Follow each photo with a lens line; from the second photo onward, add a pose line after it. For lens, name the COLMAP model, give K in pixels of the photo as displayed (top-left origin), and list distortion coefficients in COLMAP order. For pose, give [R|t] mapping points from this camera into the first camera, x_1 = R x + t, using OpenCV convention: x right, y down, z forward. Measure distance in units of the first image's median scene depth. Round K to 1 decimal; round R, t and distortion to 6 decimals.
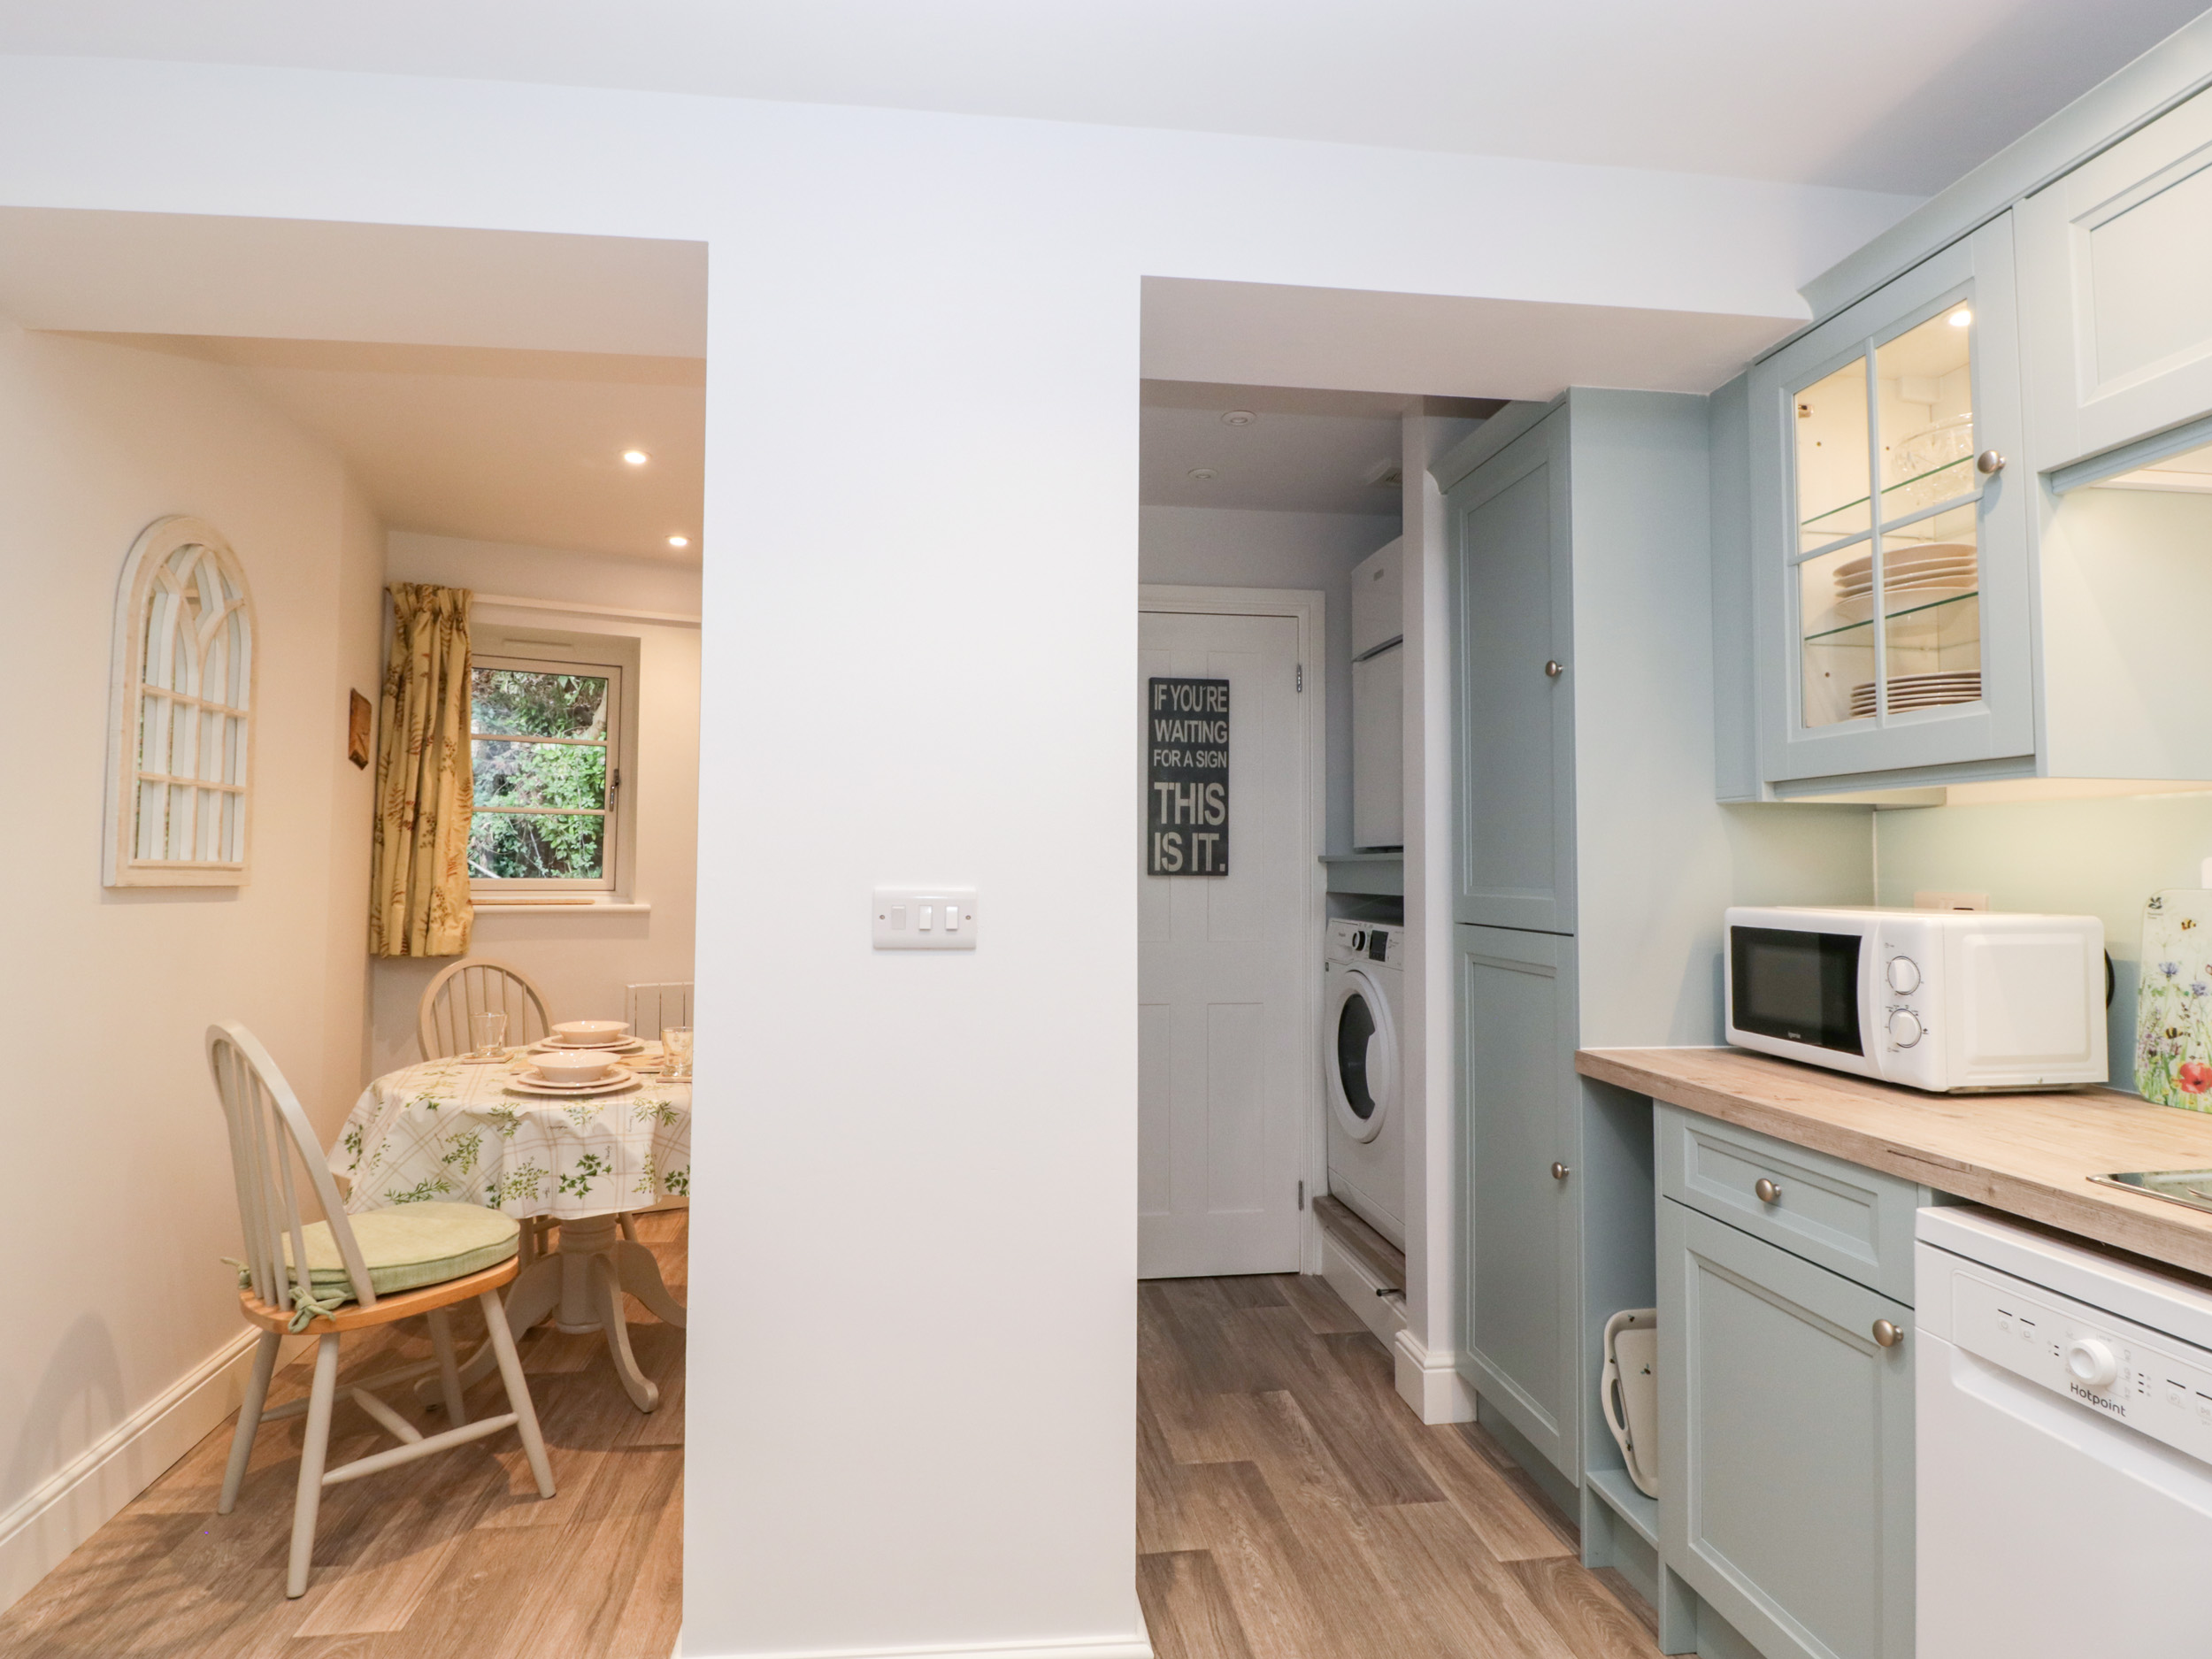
lens RADIAL K [[1158.1, 0, 1106.0], [0, 1158.1, 829.5], [0, 0, 1]] dist [0.000023, -0.016730]
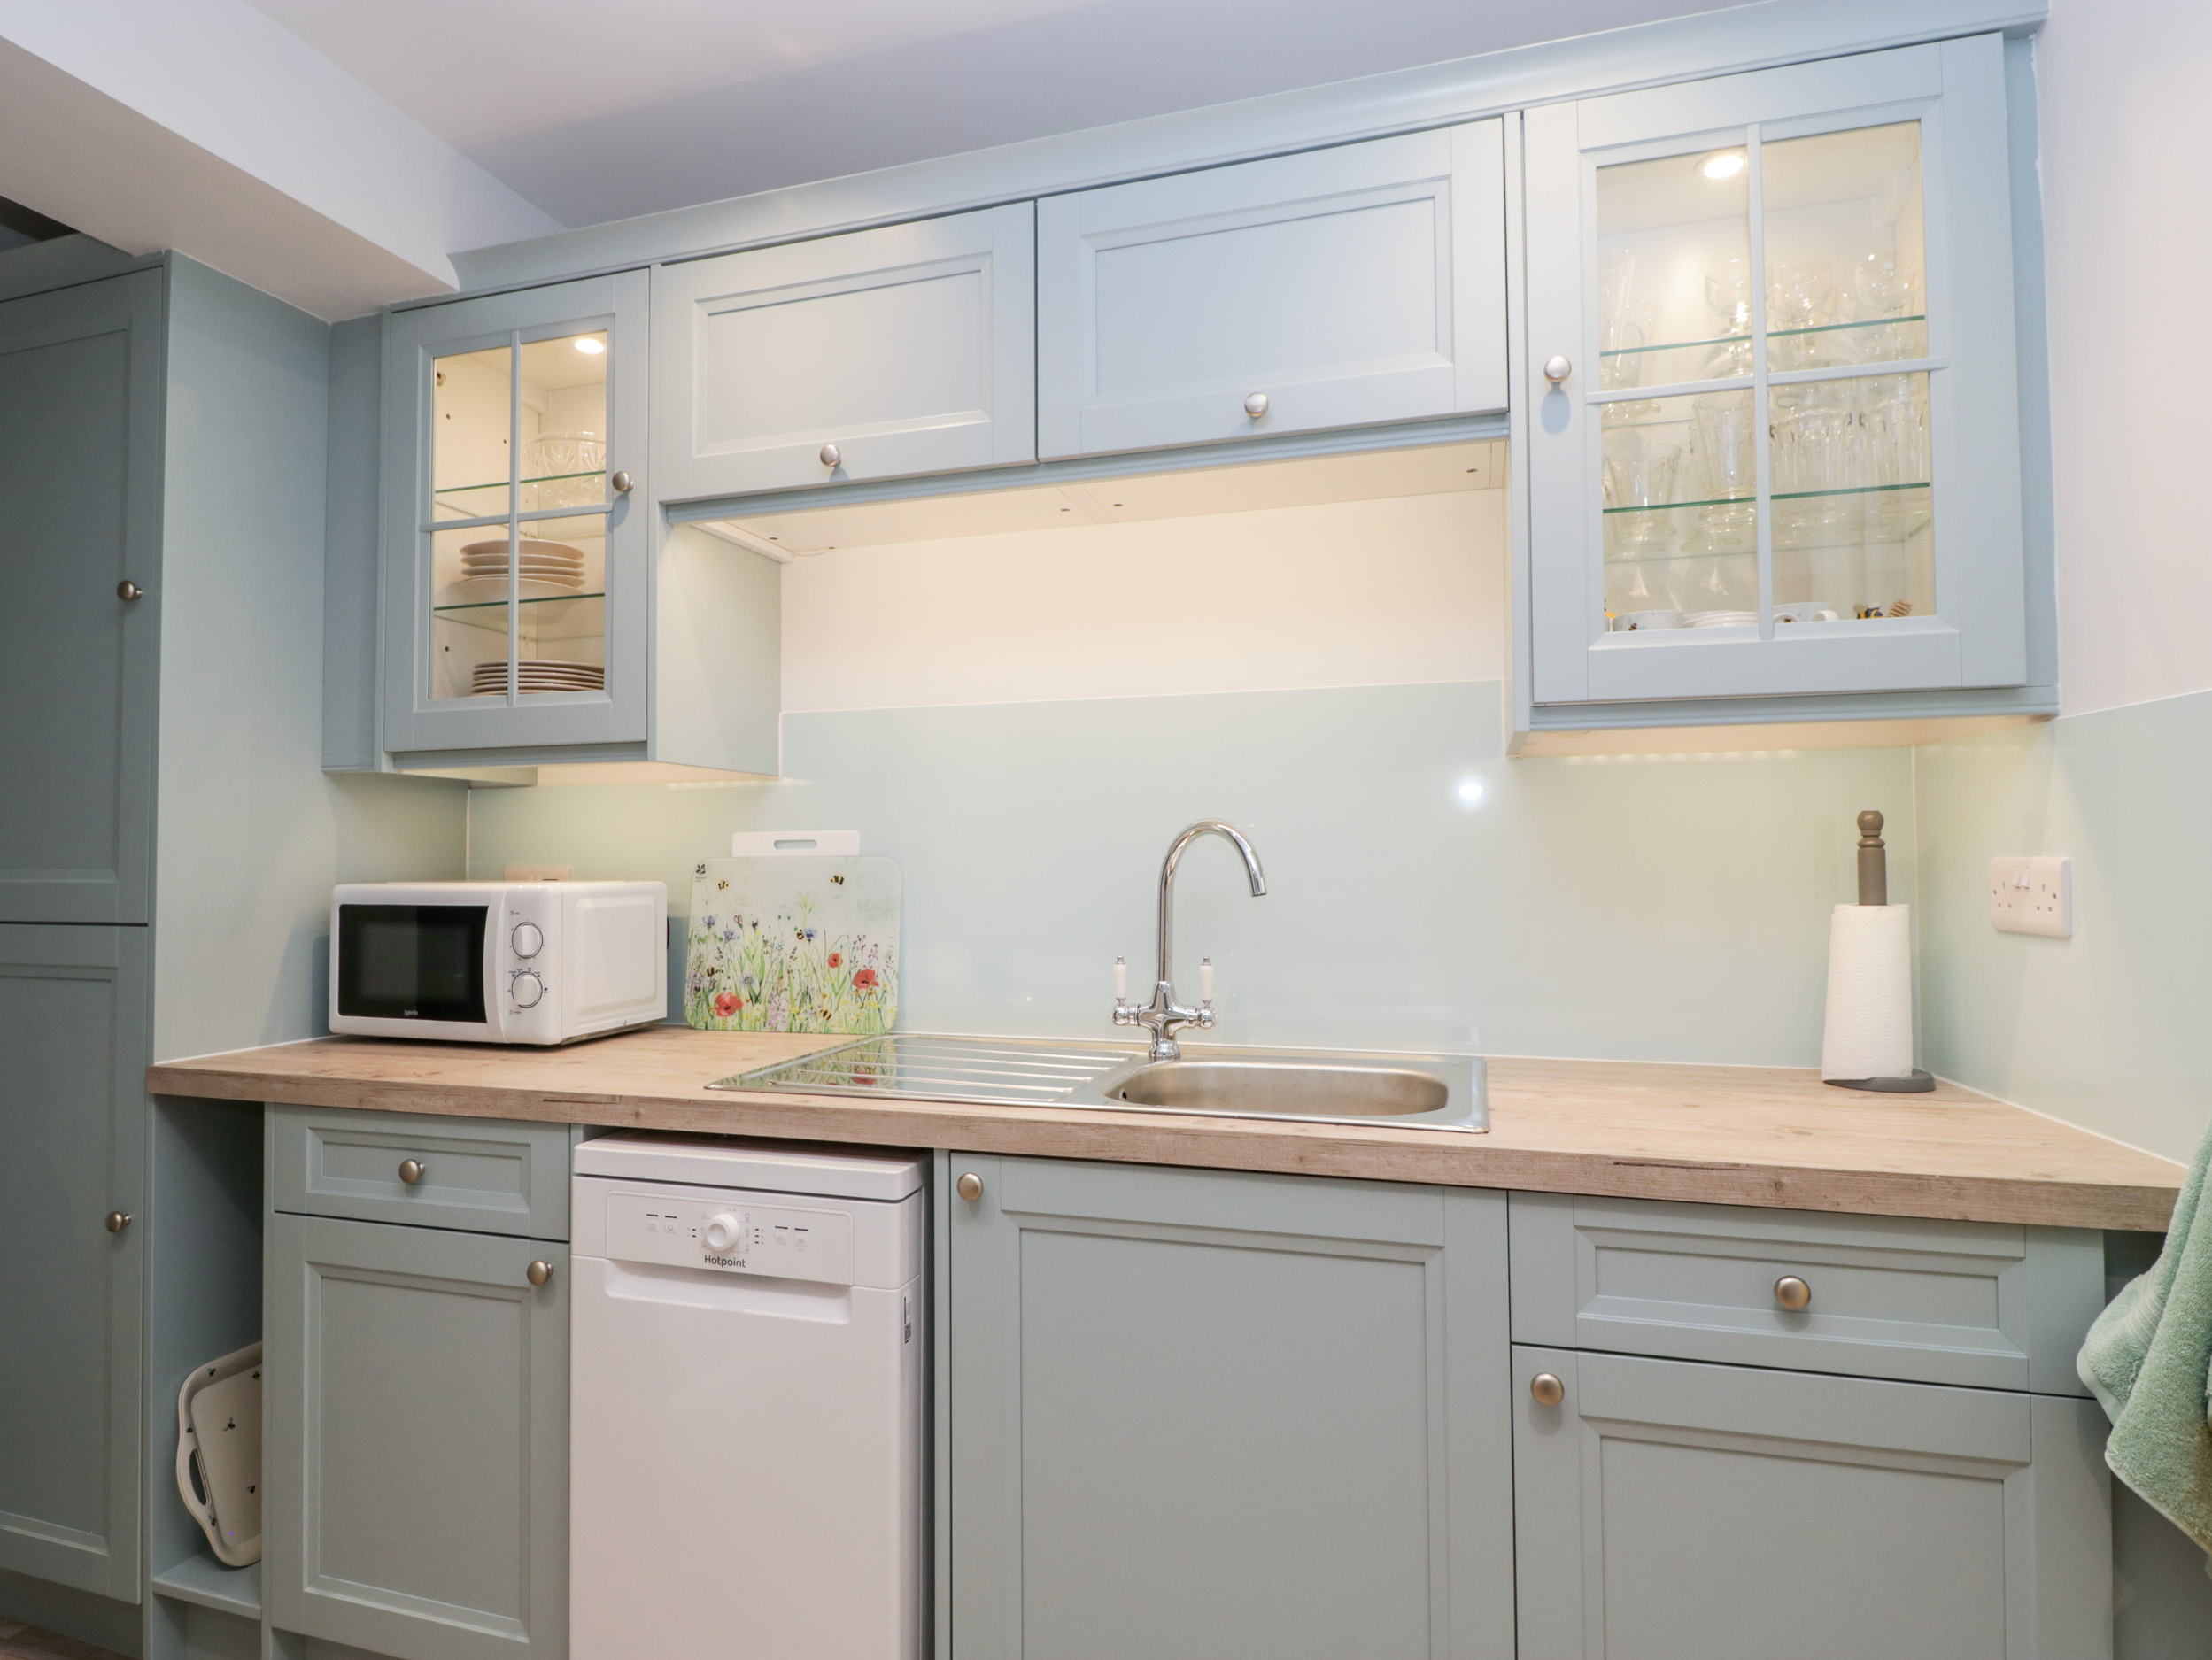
lens RADIAL K [[1191.7, 0, 1106.0], [0, 1191.7, 830.0], [0, 0, 1]] dist [-0.011460, -0.000511]
pose [[0.413652, 0.011400, 0.910364, -0.089946], [-0.021078, 0.999774, -0.002942, 0.016752], [-0.910191, -0.017972, 0.413798, 0.061599]]
